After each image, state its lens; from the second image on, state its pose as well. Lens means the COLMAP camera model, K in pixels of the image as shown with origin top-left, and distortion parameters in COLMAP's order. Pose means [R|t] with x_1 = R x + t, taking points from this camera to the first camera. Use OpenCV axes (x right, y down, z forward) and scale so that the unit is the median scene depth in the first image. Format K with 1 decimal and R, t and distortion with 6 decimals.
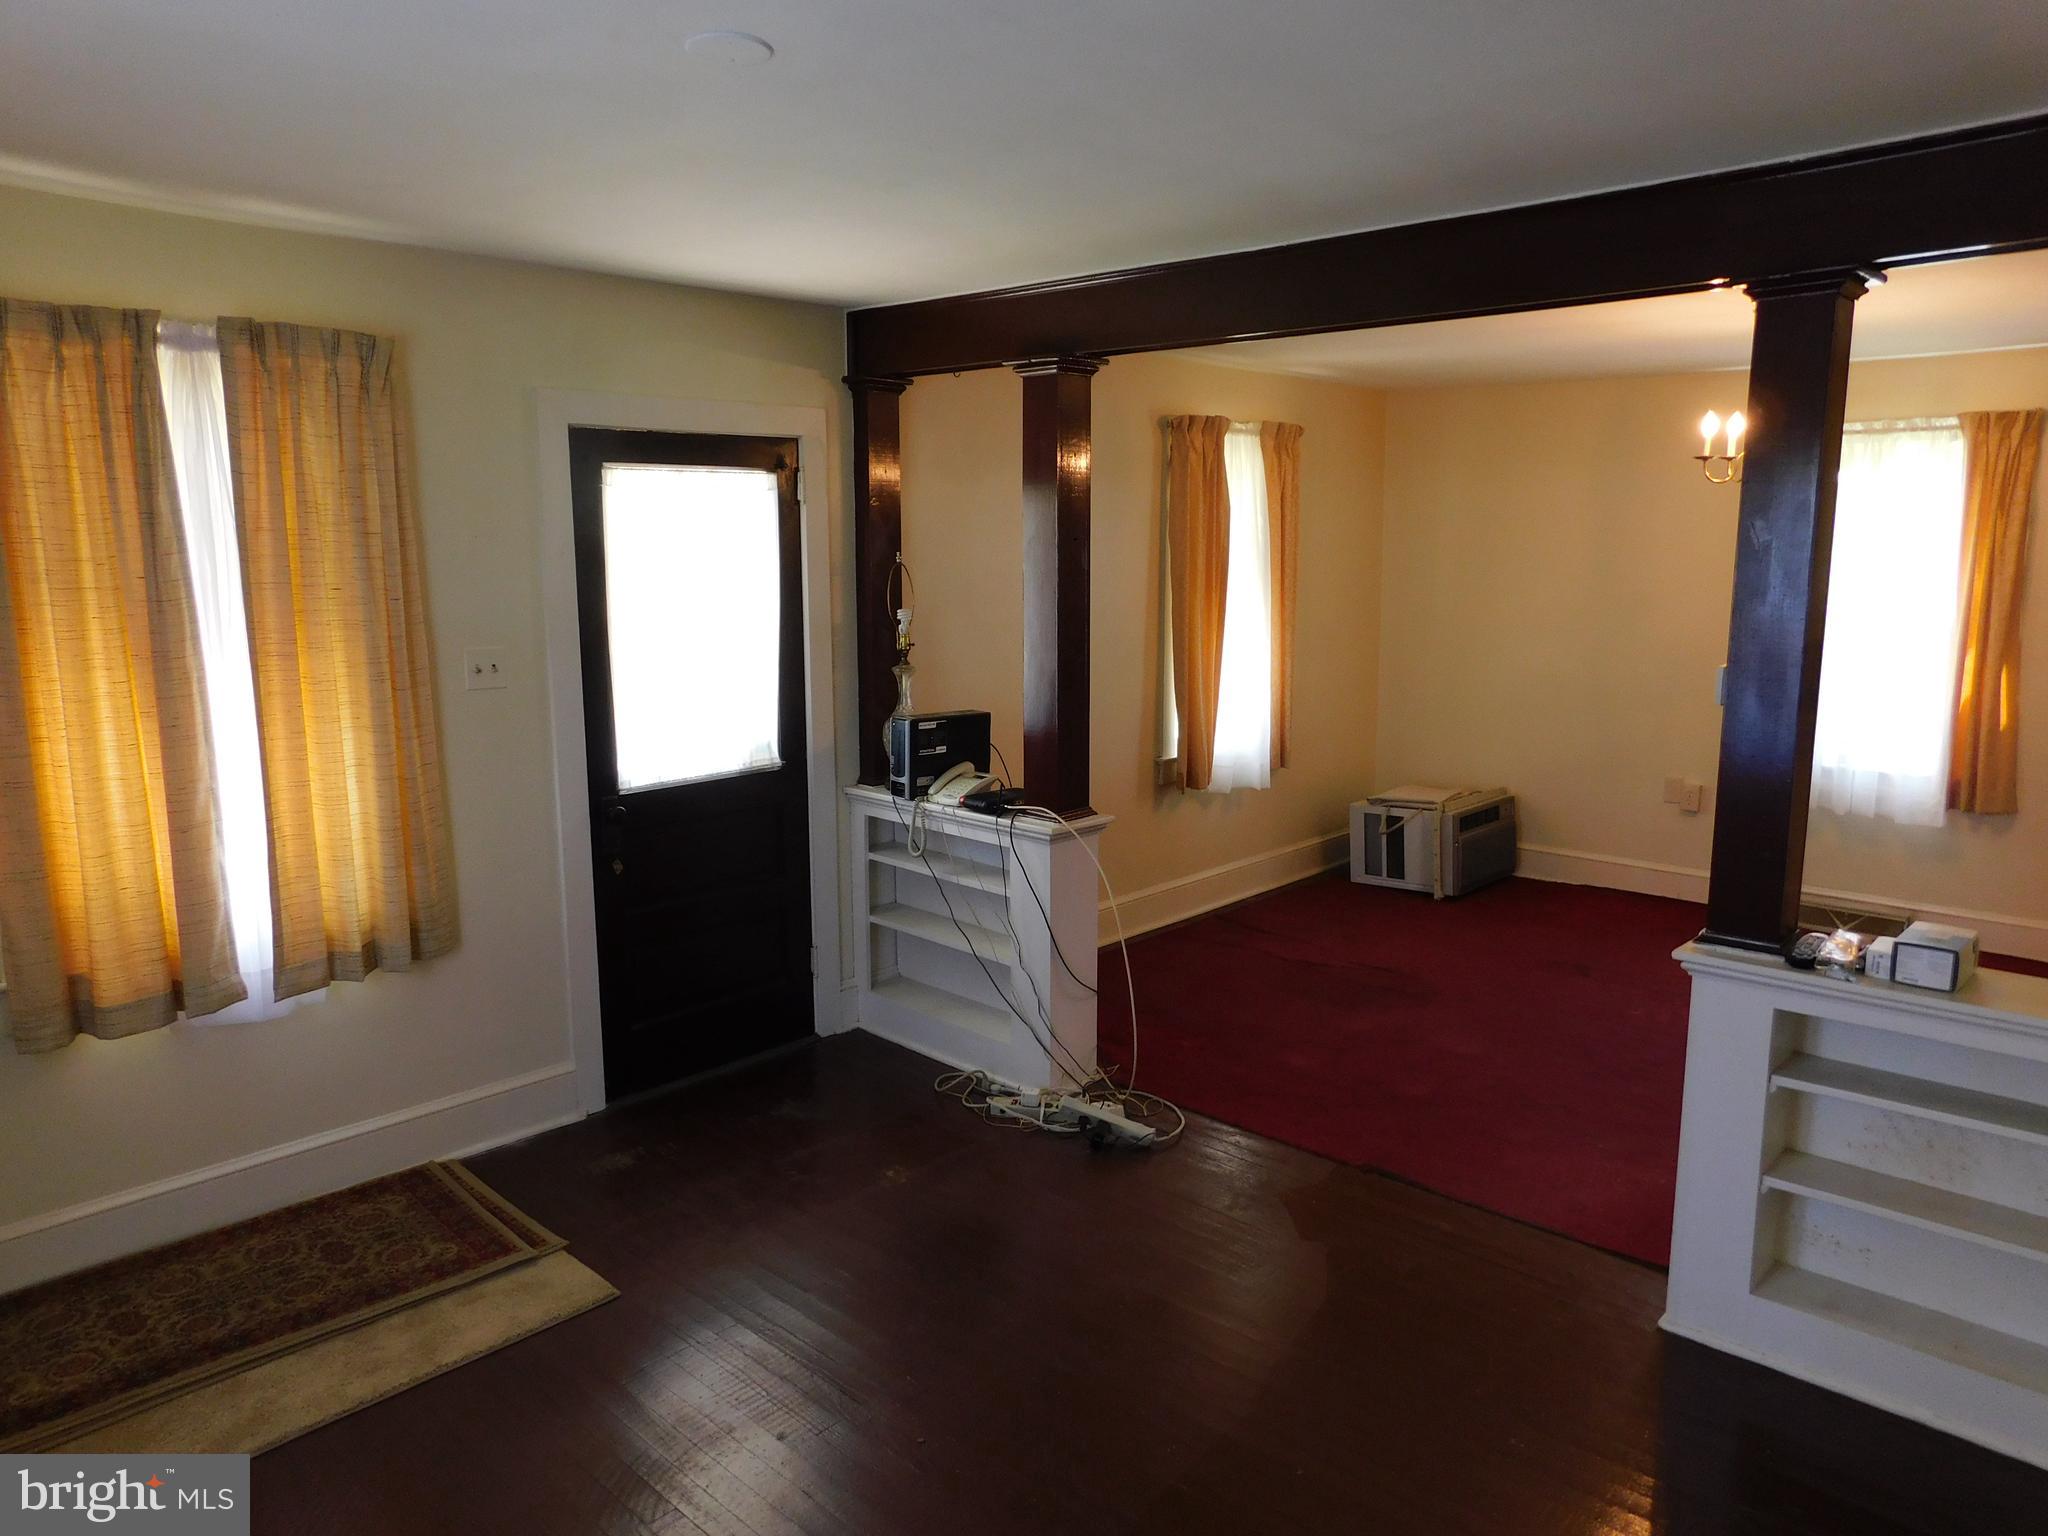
lens RADIAL K [[1378.8, 0, 1025.6], [0, 1378.8, 767.2], [0, 0, 1]] dist [-0.054529, 0.049572]
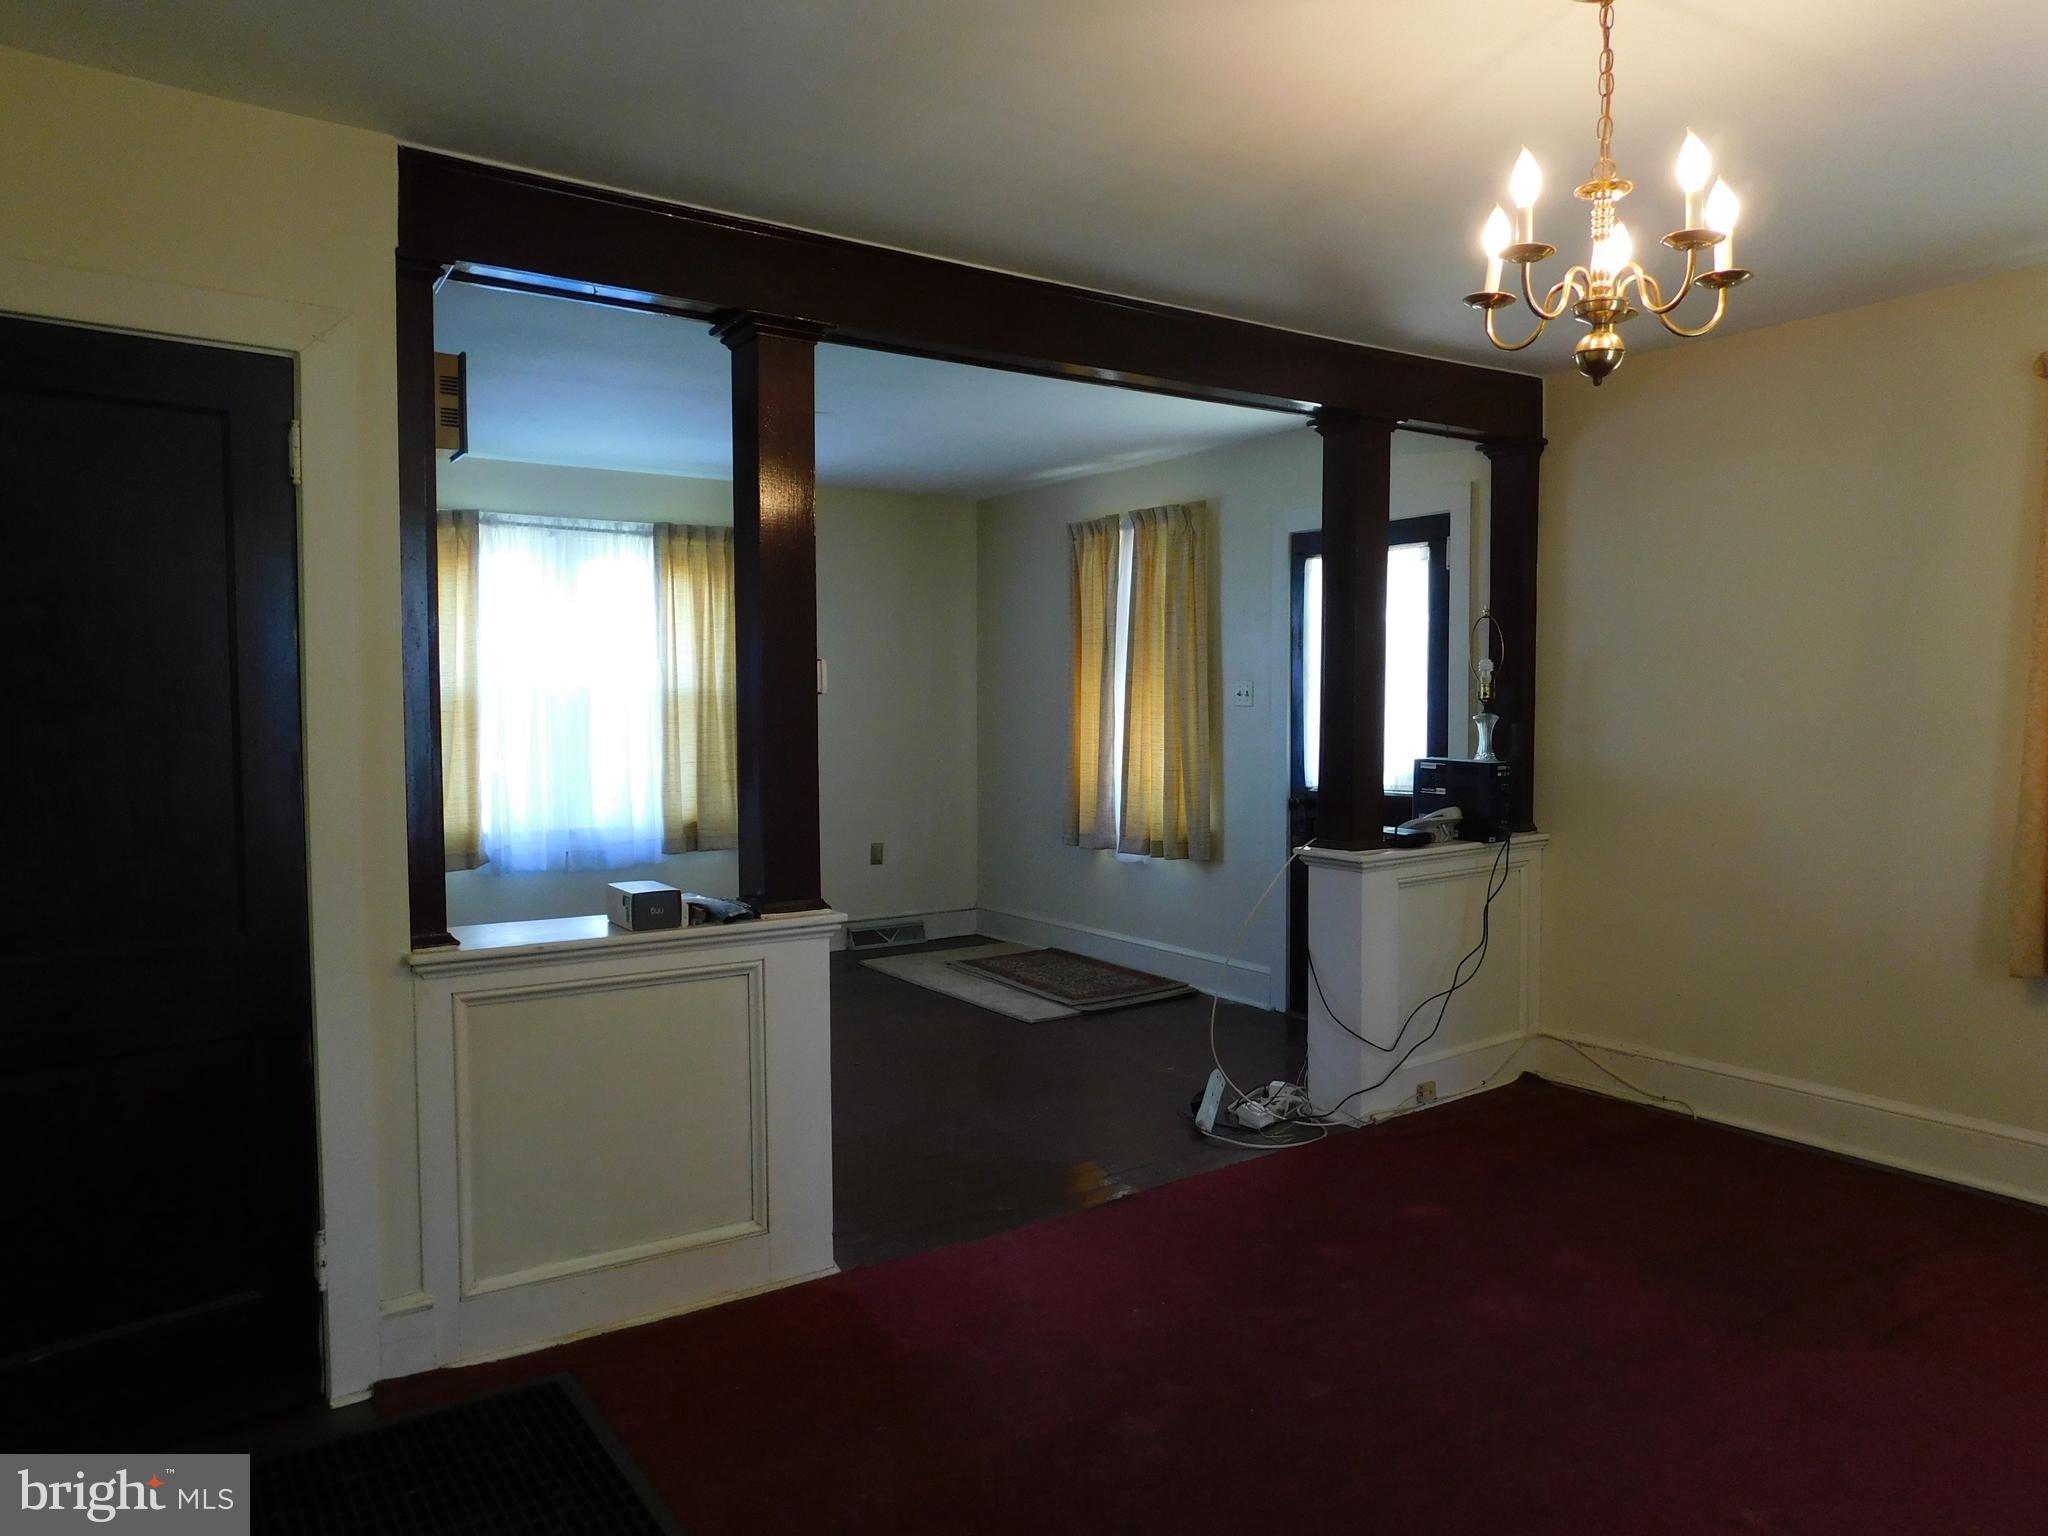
lens RADIAL K [[1378.8, 0, 1031.8], [0, 1378.8, 763.3], [0, 0, 1]] dist [-0.054529, 0.049572]
pose [[-0.203312, 0.050222, -0.977825, 1.102098], [-0.155846, 0.984292, 0.082958, -0.077313], [0.966632, 0.169256, -0.192291, 0.971198]]
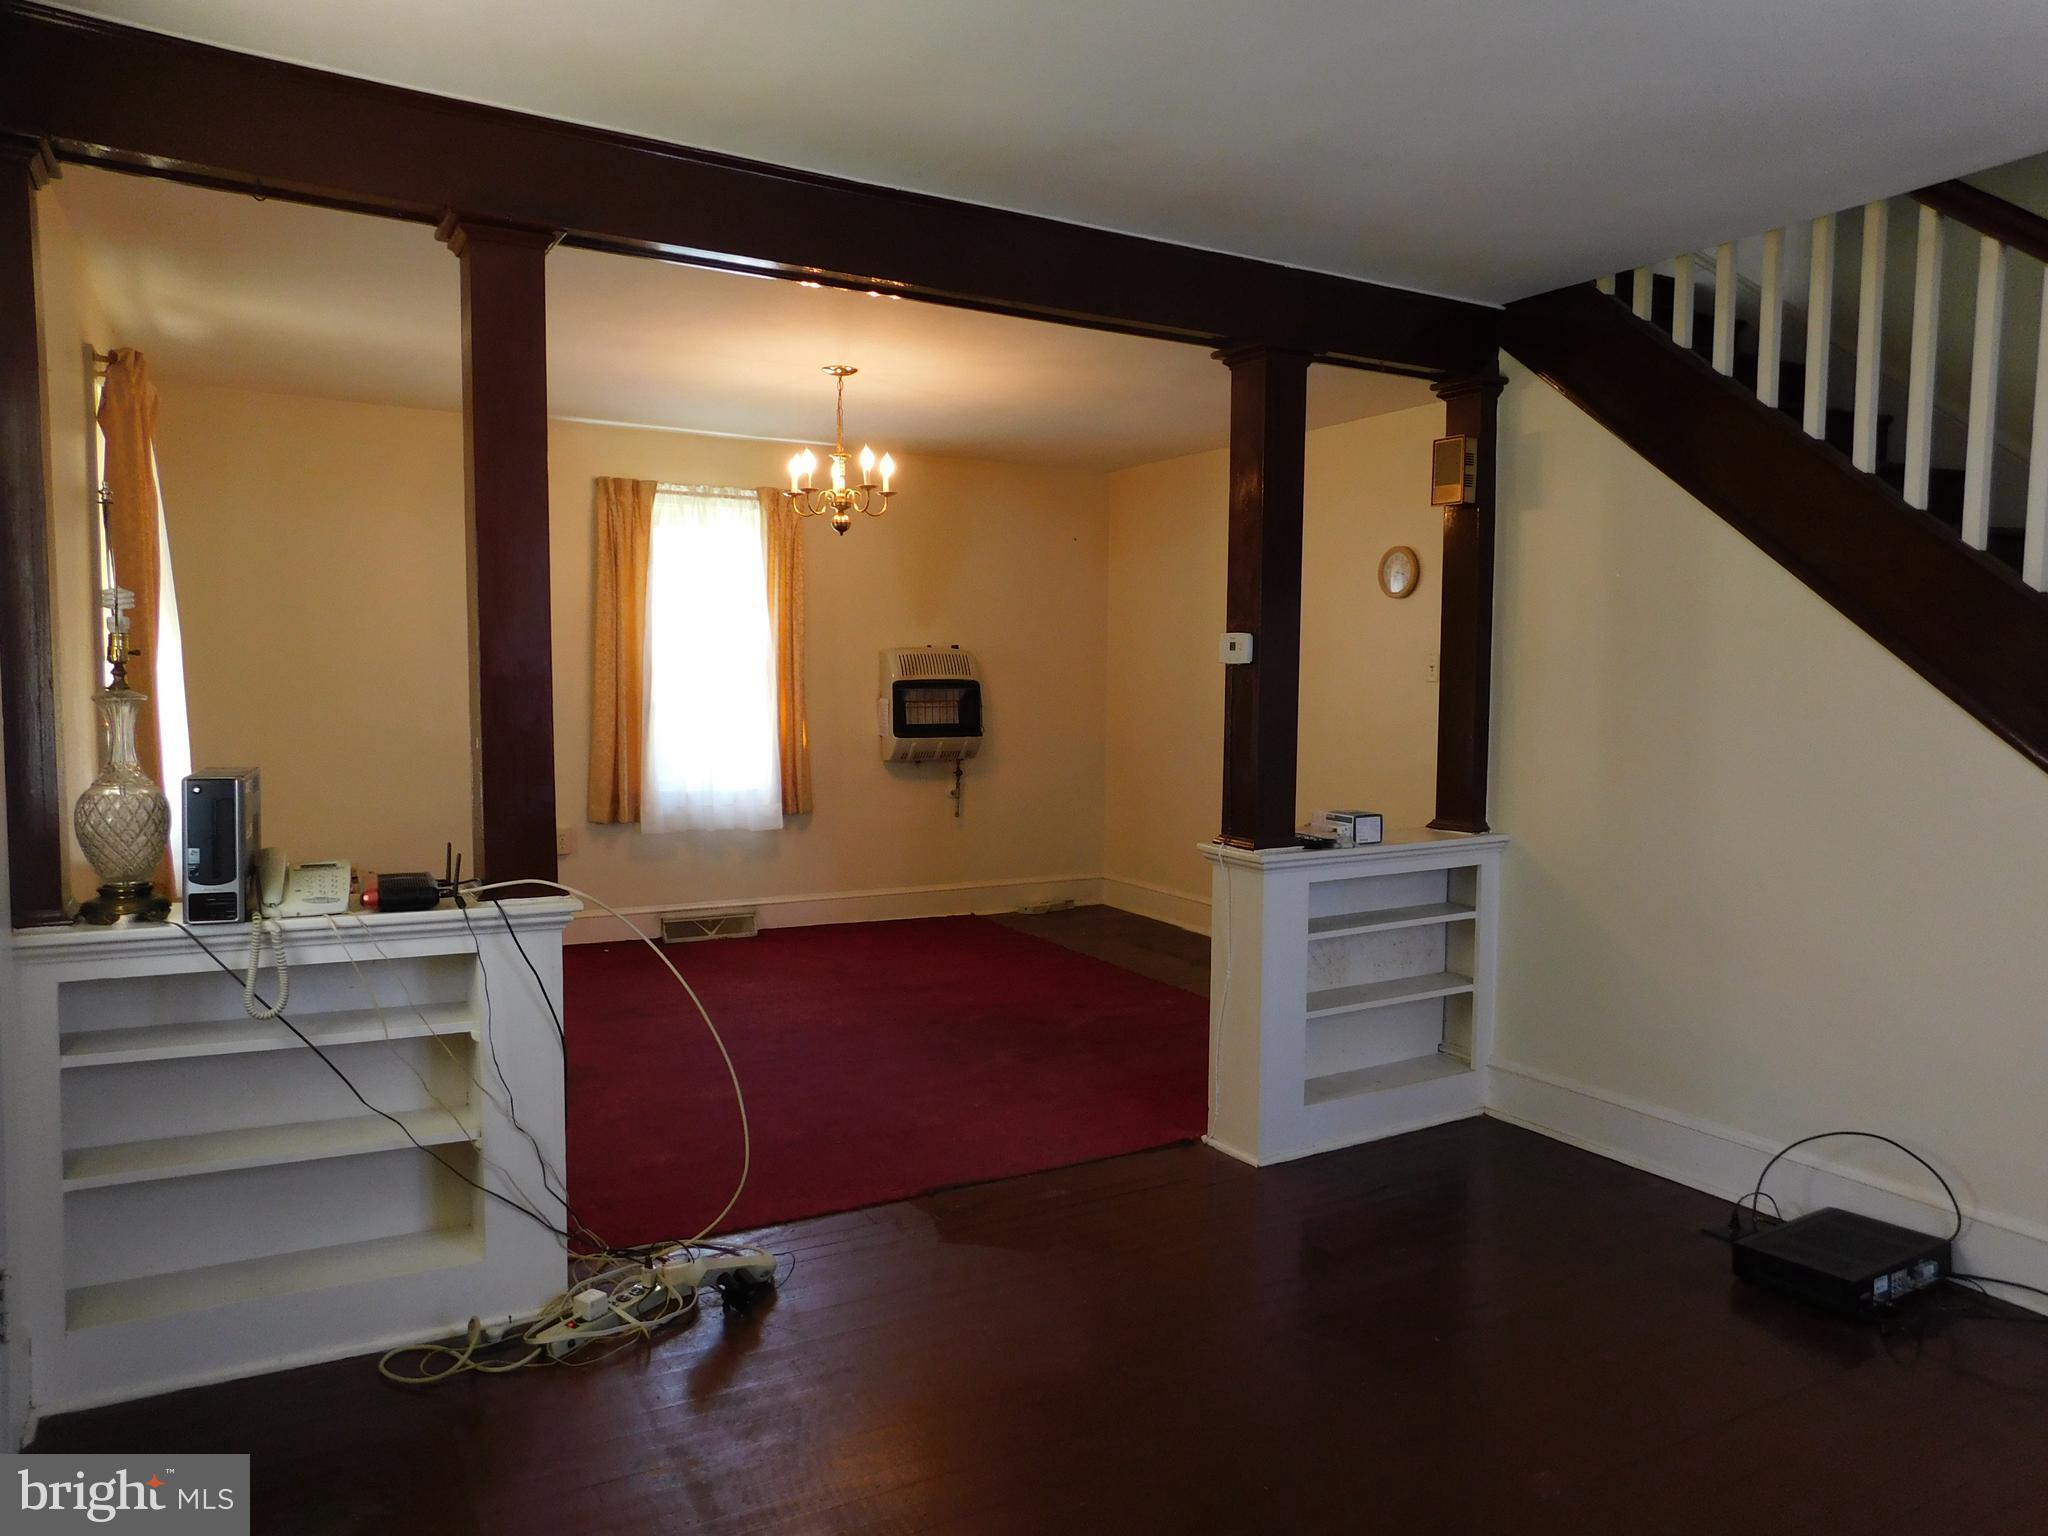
lens RADIAL K [[1378.8, 0, 1033.9], [0, 1378.8, 773.1], [0, 0, 1]] dist [-0.054529, 0.049572]
pose [[0.293658, -0.066210, 0.953615, -0.546402], [0.142626, 0.989467, 0.024779, -0.003852], [-0.945211, 0.128733, 0.300007, 0.552707]]
